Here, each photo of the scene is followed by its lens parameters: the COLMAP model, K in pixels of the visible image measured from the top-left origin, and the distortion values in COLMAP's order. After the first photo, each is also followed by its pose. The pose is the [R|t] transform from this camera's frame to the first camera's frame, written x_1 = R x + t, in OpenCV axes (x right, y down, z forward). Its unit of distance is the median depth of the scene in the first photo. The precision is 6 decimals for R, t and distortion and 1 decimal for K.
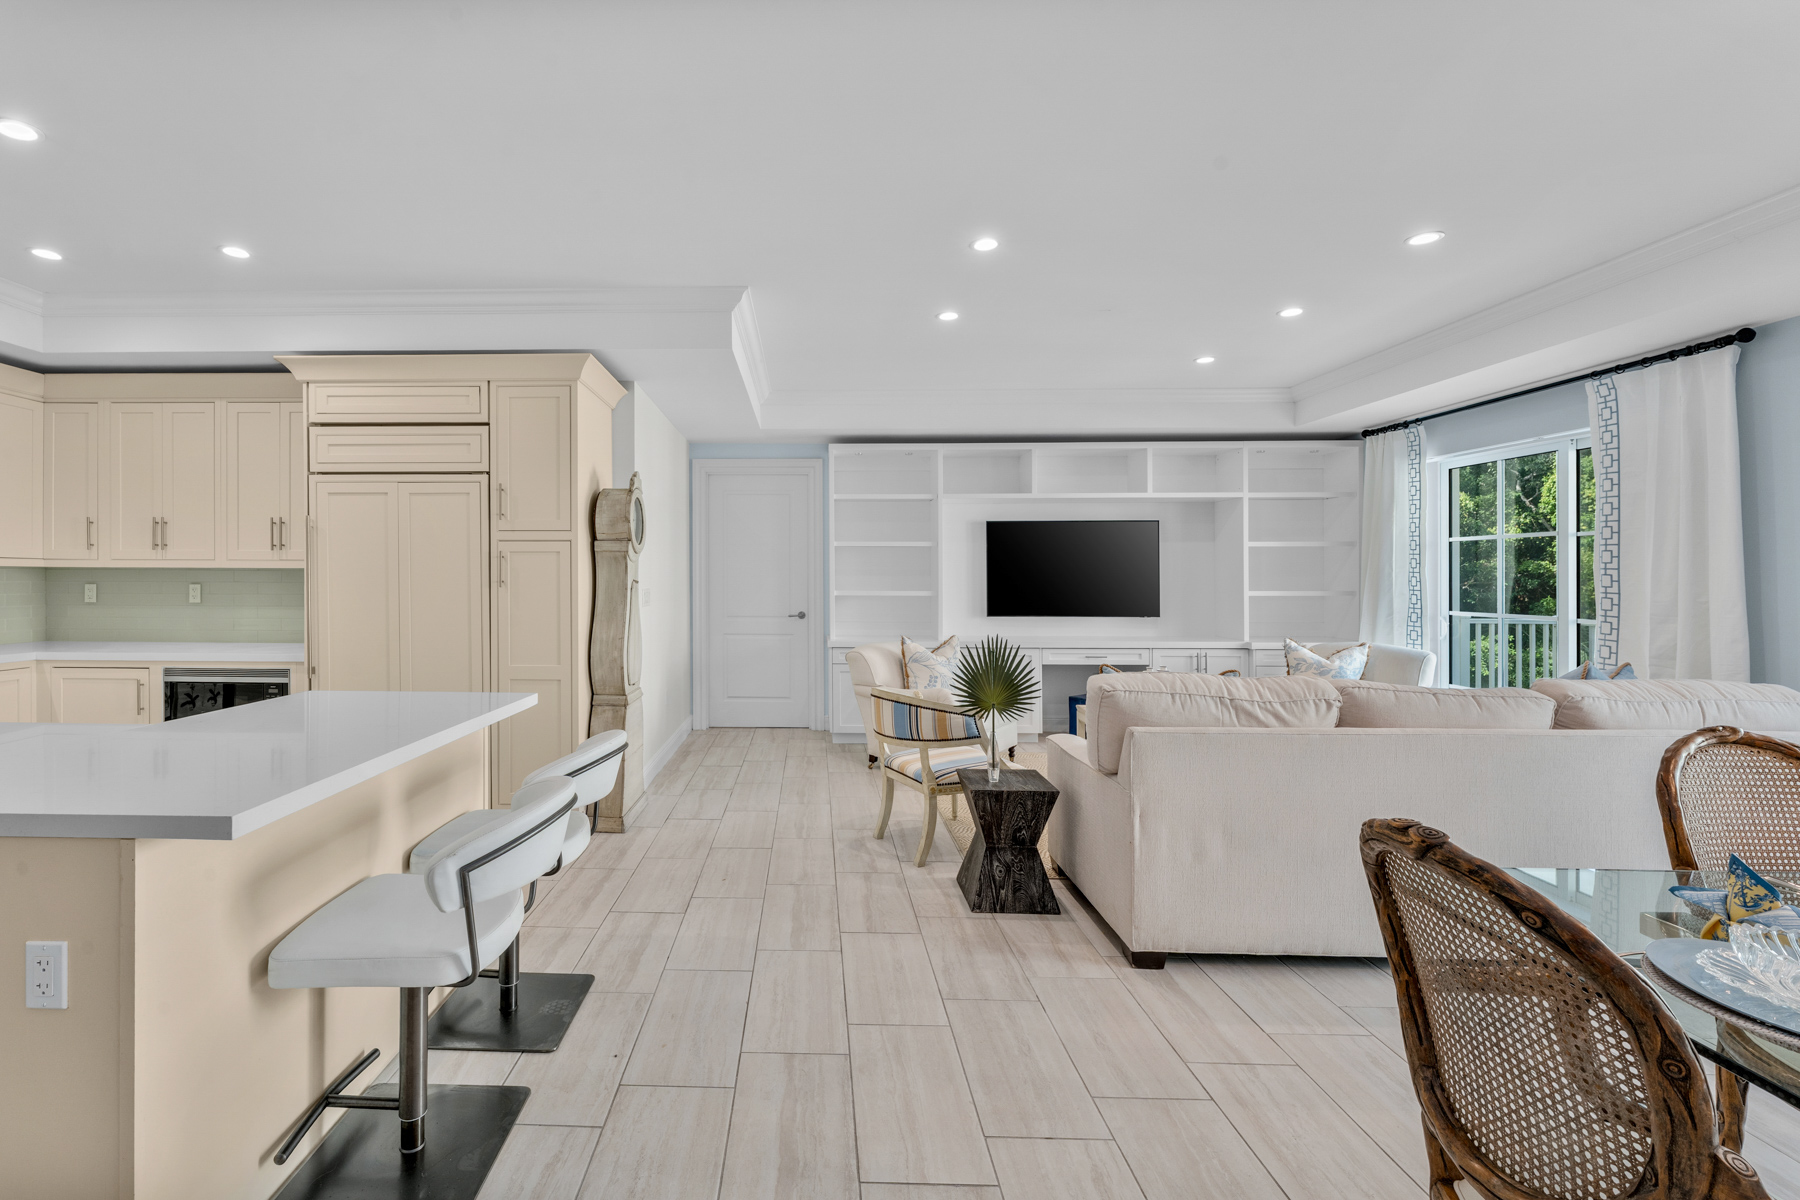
lens RADIAL K [[774.6, 0, 783.0], [0, 774.6, 571.8], [0, 0, 1]] dist [0.001758, -0.000467]
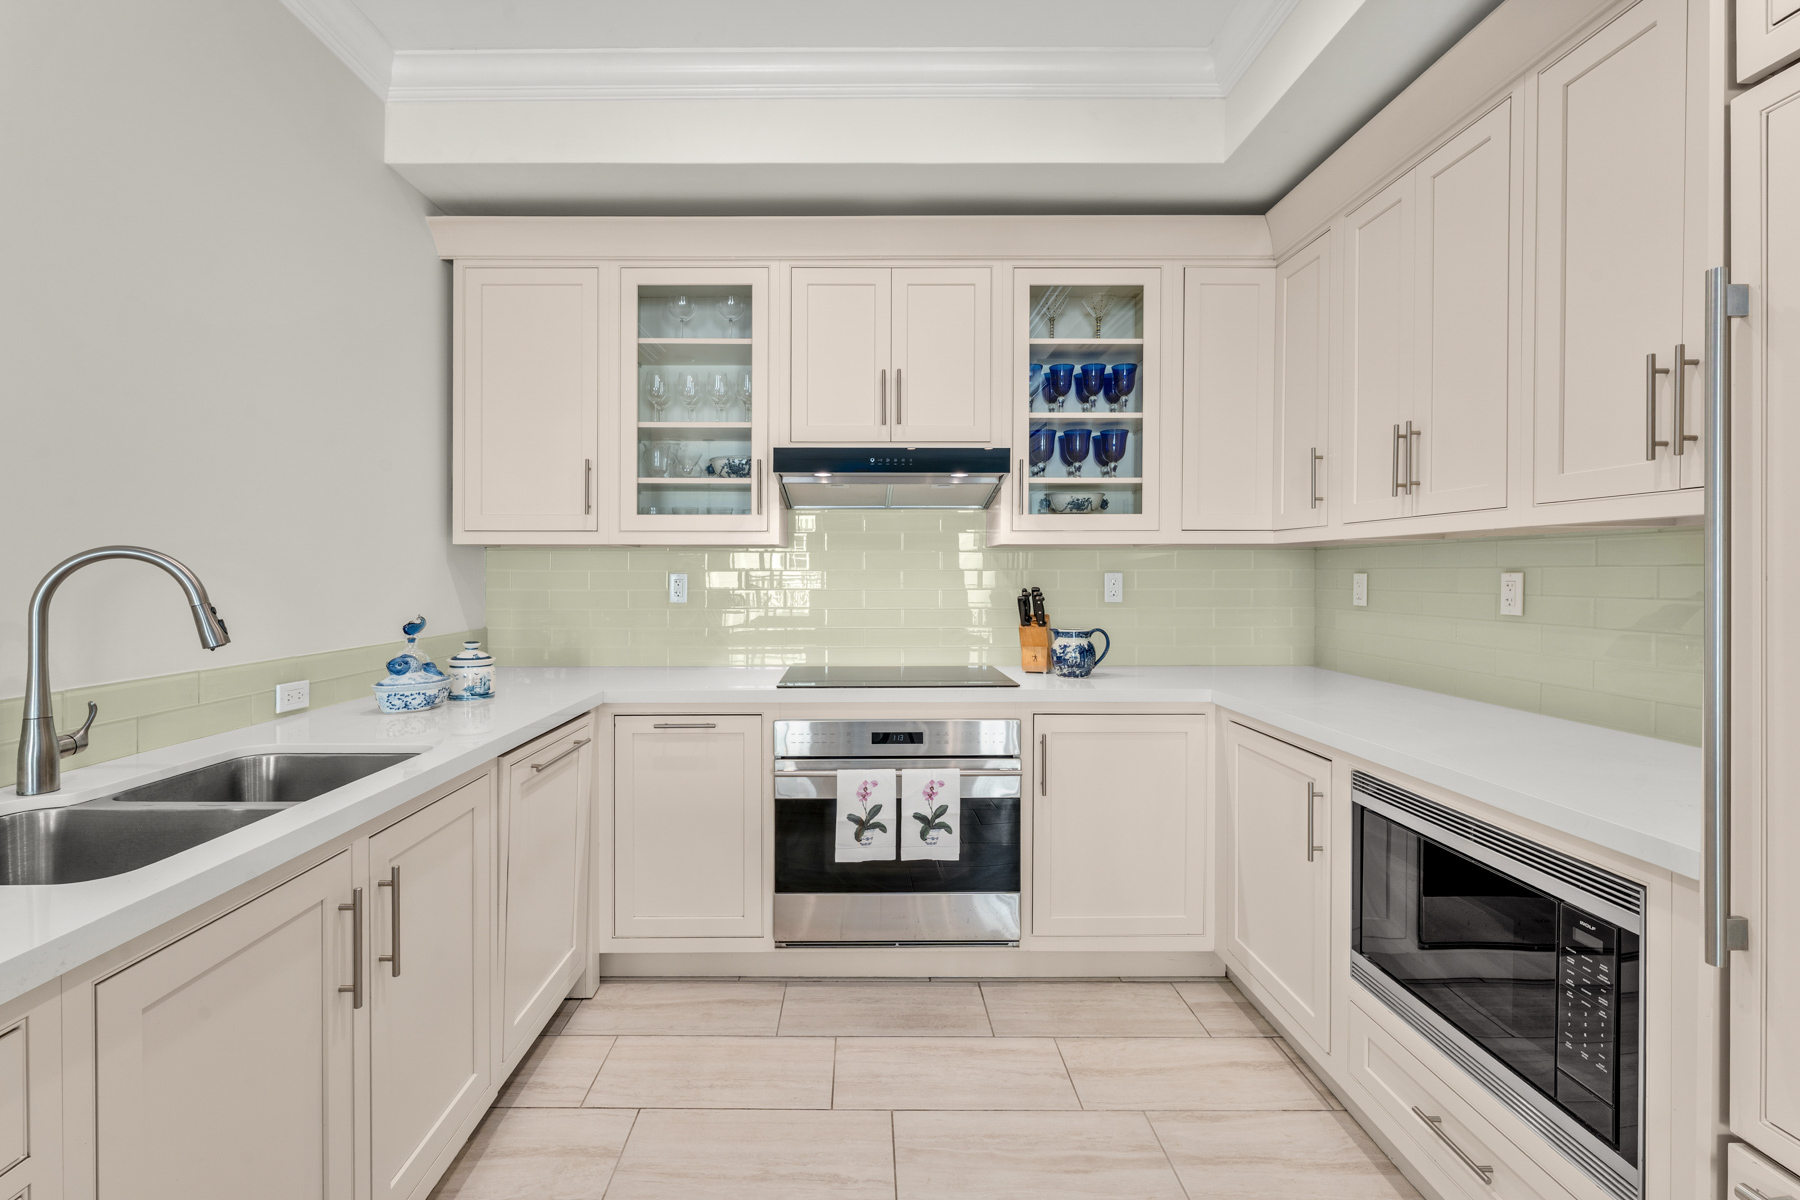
lens RADIAL K [[812.4, 0, 865.4], [0, 812.4, 581.9], [0, 0, 1]] dist [0.000696, -0.000116]
pose [[0.037409, 0.007074, -0.999275, -0.362617], [0.003652, 0.999967, 0.007216, 0.018711], [0.999293, -0.003919, 0.037381, 0.707995]]
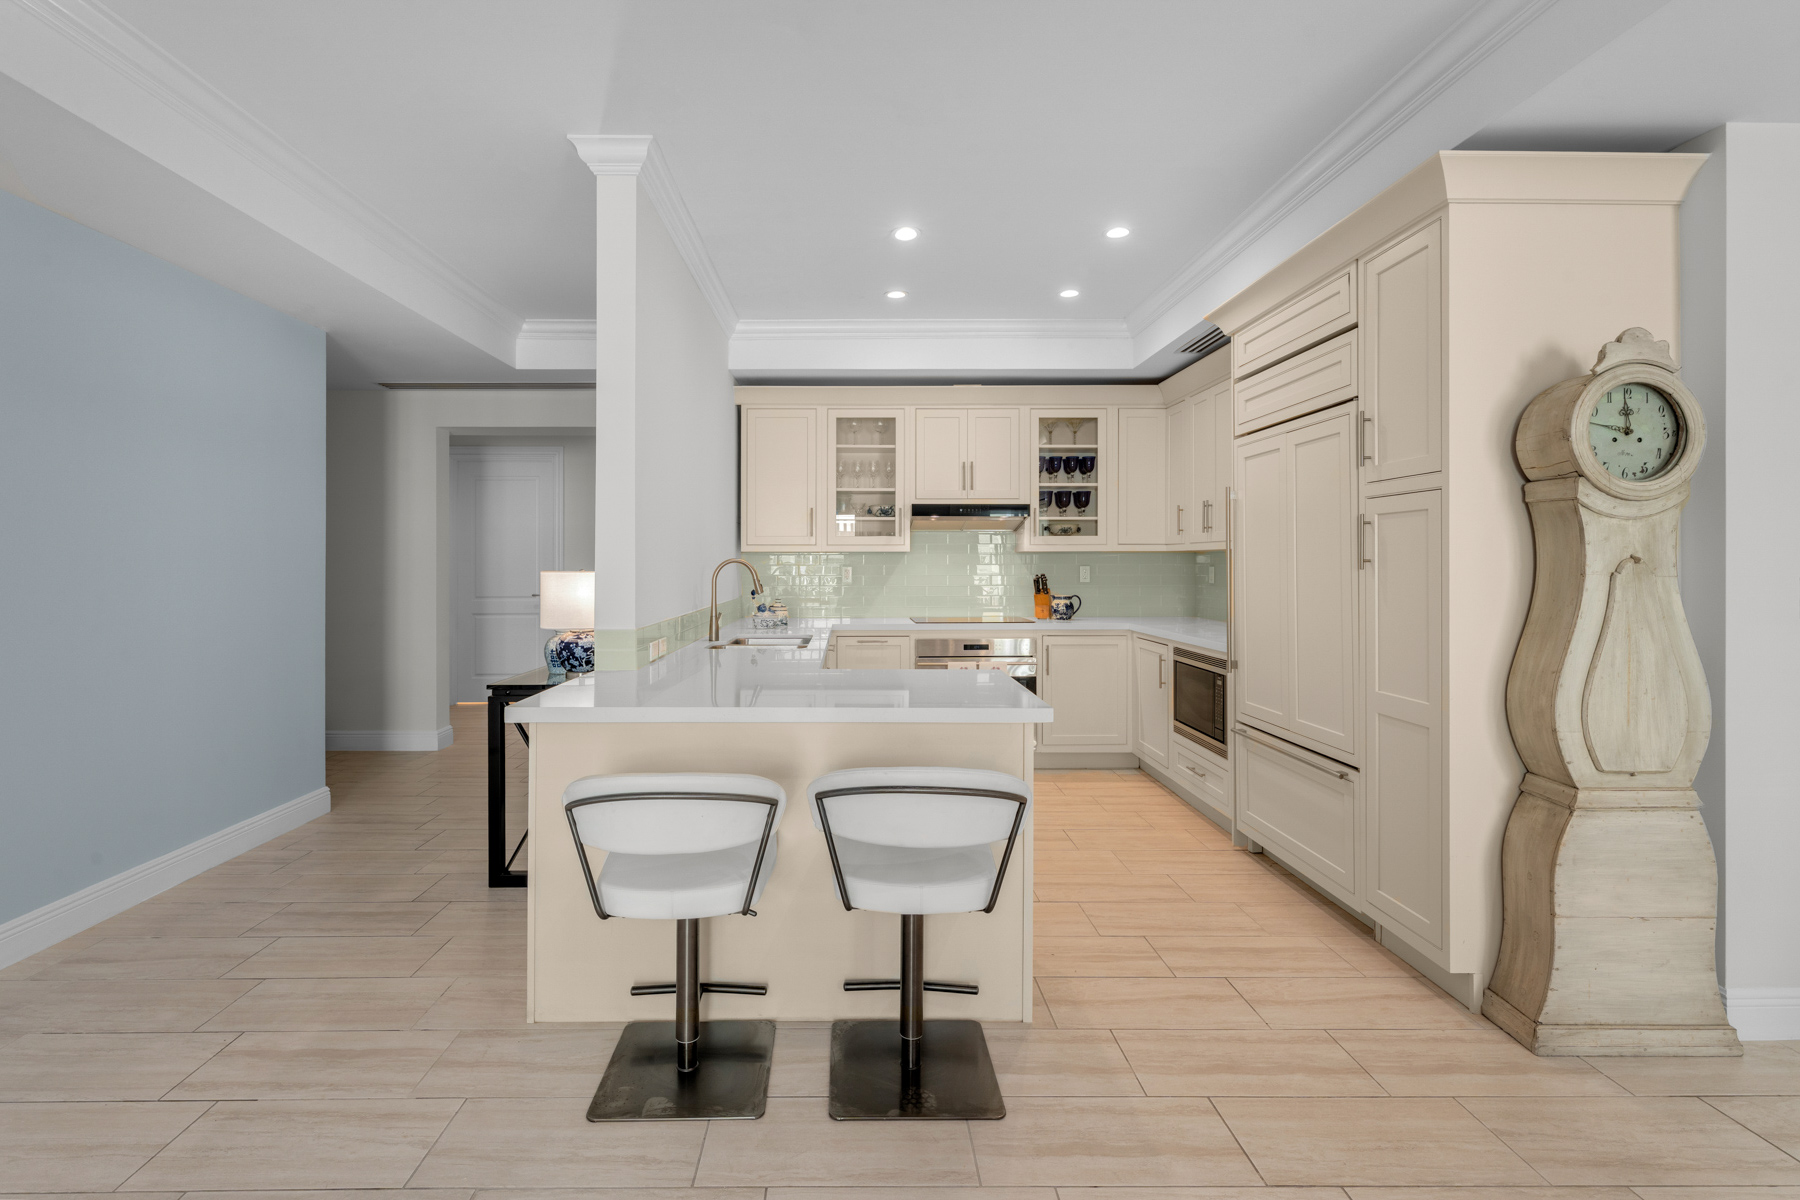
lens RADIAL K [[863.1, 0, 856.4], [0, 863.1, 562.1], [0, 0, 1]] dist [-0.001787, -0.000548]
pose [[0.042246, -0.004749, -0.999096, 0.331301], [0.005093, 0.999977, -0.004538, 0.014600], [0.999094, -0.004897, 0.042269, 0.519389]]
